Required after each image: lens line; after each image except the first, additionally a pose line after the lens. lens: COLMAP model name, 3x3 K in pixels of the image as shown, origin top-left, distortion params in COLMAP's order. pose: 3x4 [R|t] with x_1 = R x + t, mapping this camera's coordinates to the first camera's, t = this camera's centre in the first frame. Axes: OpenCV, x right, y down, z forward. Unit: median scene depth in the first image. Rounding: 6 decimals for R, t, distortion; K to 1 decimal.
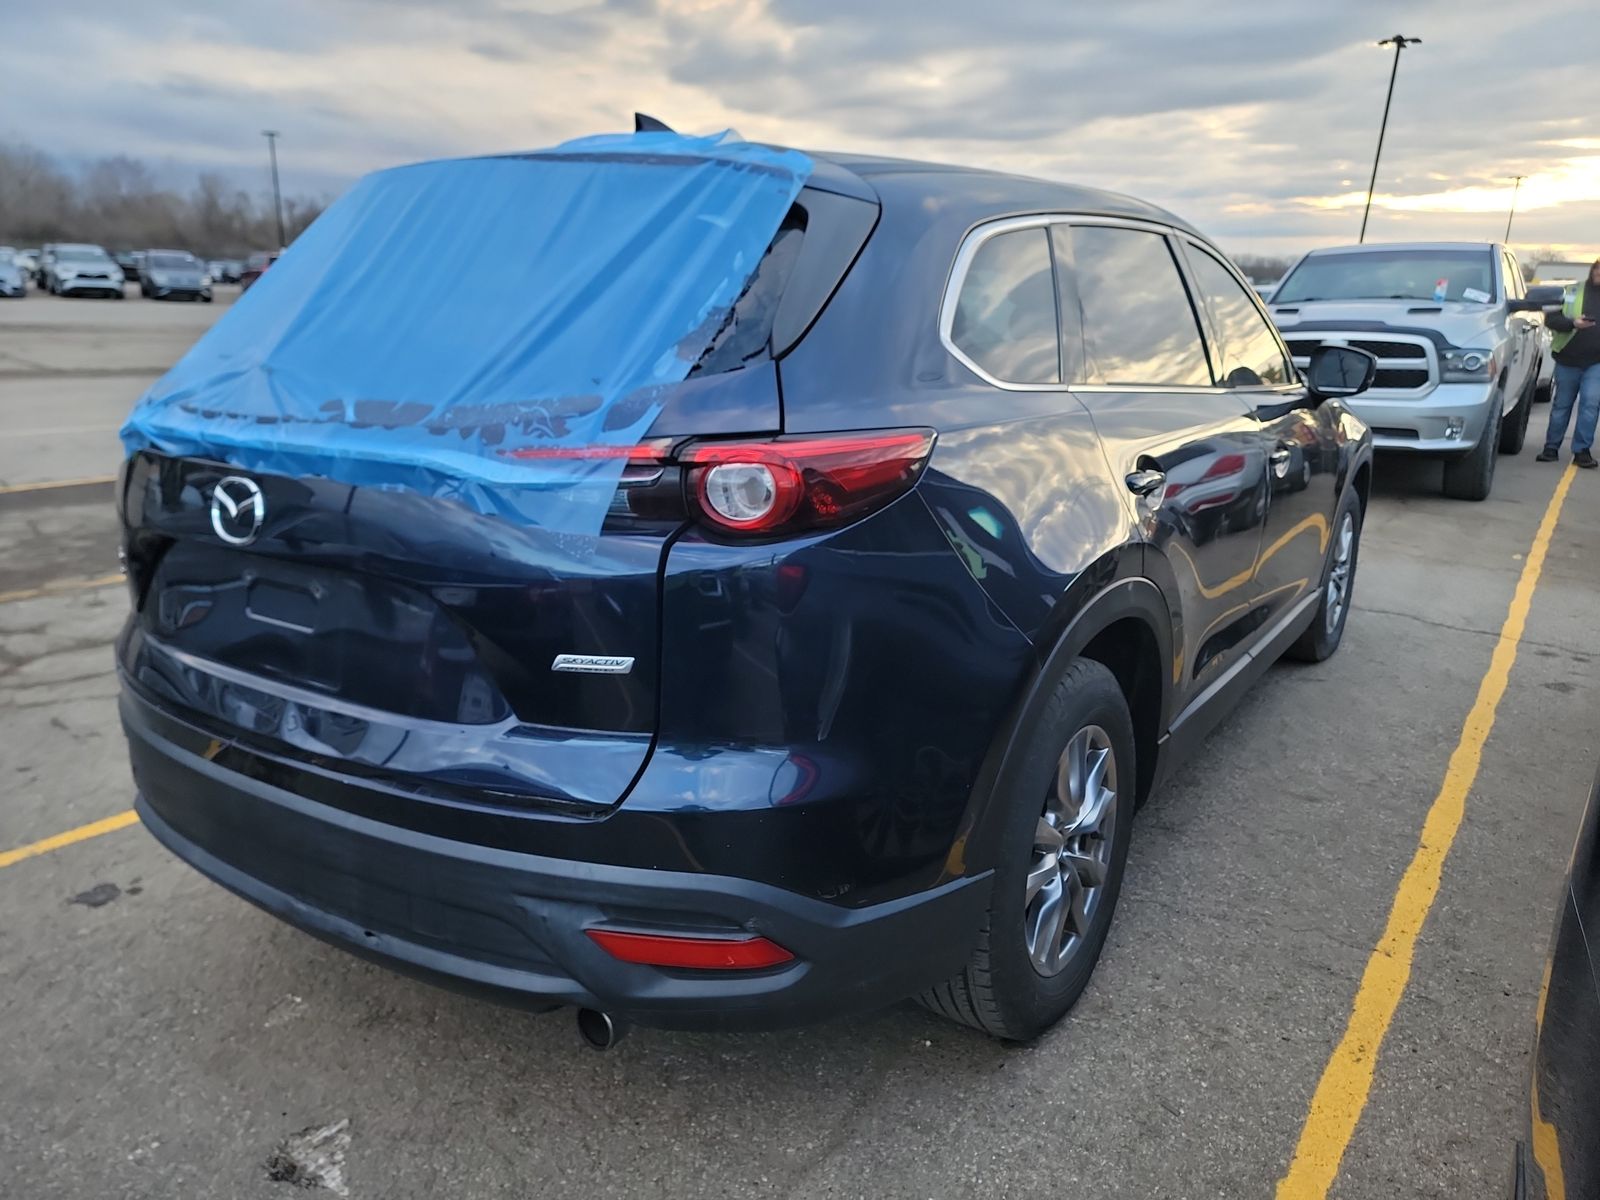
lens RADIAL K [[1120.6, 0, 799.2], [0, 1120.6, 606.9], [0, 0, 1]] dist [0.077735, -0.061587]
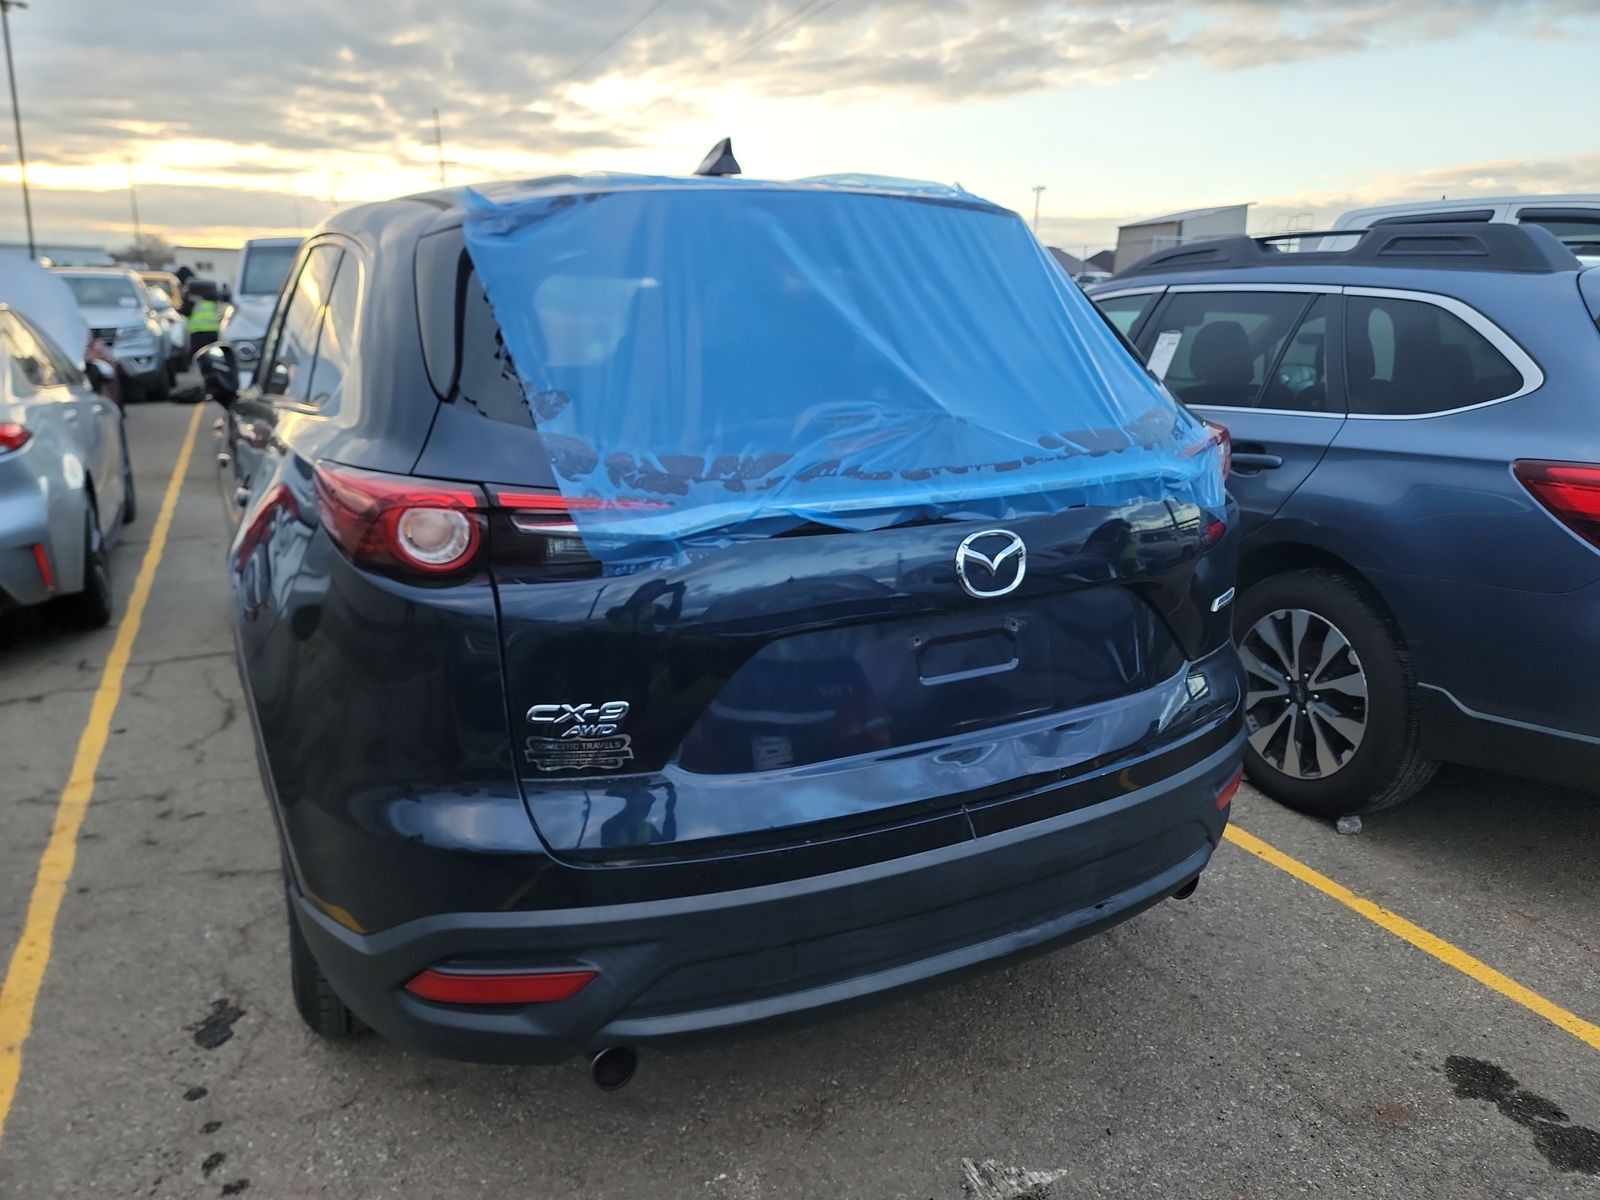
lens RADIAL K [[1116.4, 0, 826.2], [0, 1116.4, 599.1], [0, 0, 1]] dist [0.075442, -0.068431]
pose [[0.469418, -0.234492, 0.851270, -1.368499], [0.223503, 0.964250, 0.142366, -0.220145], [-0.854221, 0.123432, 0.505046, 0.628785]]
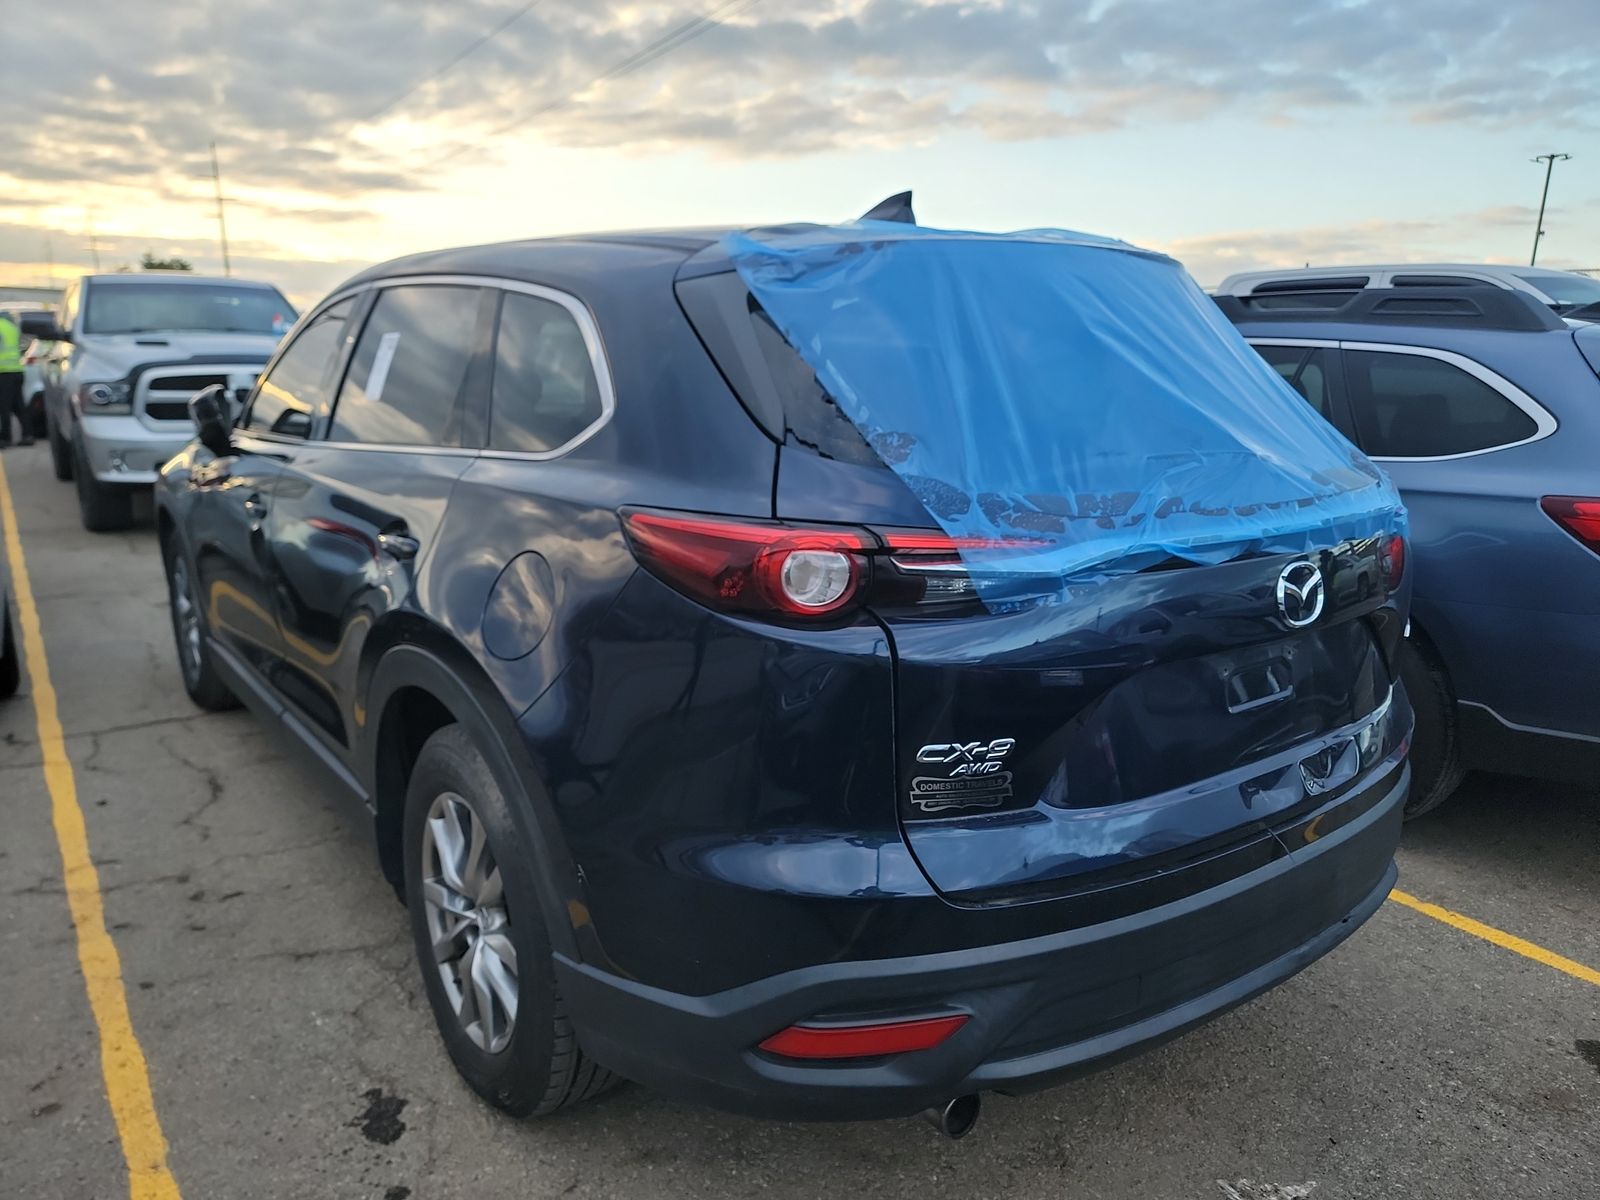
lens RADIAL K [[1116.3, 0, 802.7], [0, 1116.3, 590.1], [0, 0, 1]] dist [0.069015, -0.060595]
pose [[0.323924, -0.201972, 0.924273, -1.560270], [0.226197, 0.965147, 0.131630, -0.319295], [-0.918645, 0.166430, 0.358320, 1.032008]]
